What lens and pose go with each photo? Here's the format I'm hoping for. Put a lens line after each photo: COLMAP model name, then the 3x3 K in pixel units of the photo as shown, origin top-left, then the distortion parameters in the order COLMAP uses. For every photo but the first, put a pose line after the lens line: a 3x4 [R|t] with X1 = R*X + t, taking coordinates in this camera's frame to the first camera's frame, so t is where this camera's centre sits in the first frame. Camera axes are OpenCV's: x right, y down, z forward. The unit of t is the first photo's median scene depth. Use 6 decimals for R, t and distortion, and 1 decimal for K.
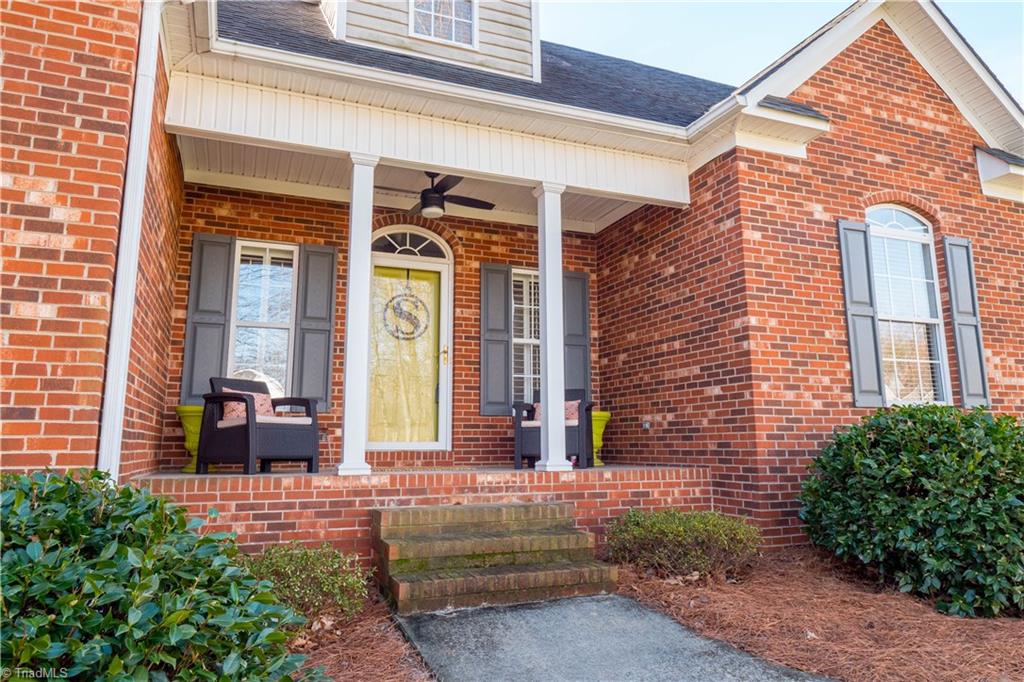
lens RADIAL K [[663.4, 0, 511.5], [0, 663.4, 333.2], [0, 0, 1]] dist [0.006455, 0.001451]
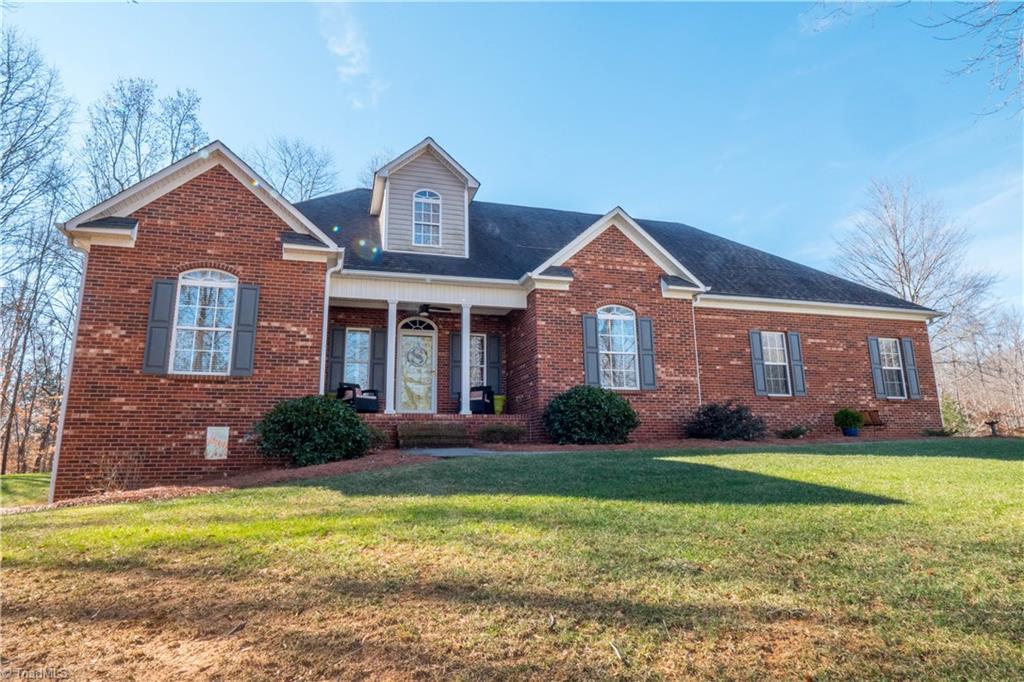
lens RADIAL K [[587.7, 0, 509.4], [0, 587.7, 340.8], [0, 0, 1]] dist [-0.000740, 0.000039]
pose [[0.994996, -0.027359, -0.096099, 0.419731], [0.024559, 0.999242, -0.030198, -0.011414], [0.096853, 0.027687, 0.994914, -1.178823]]
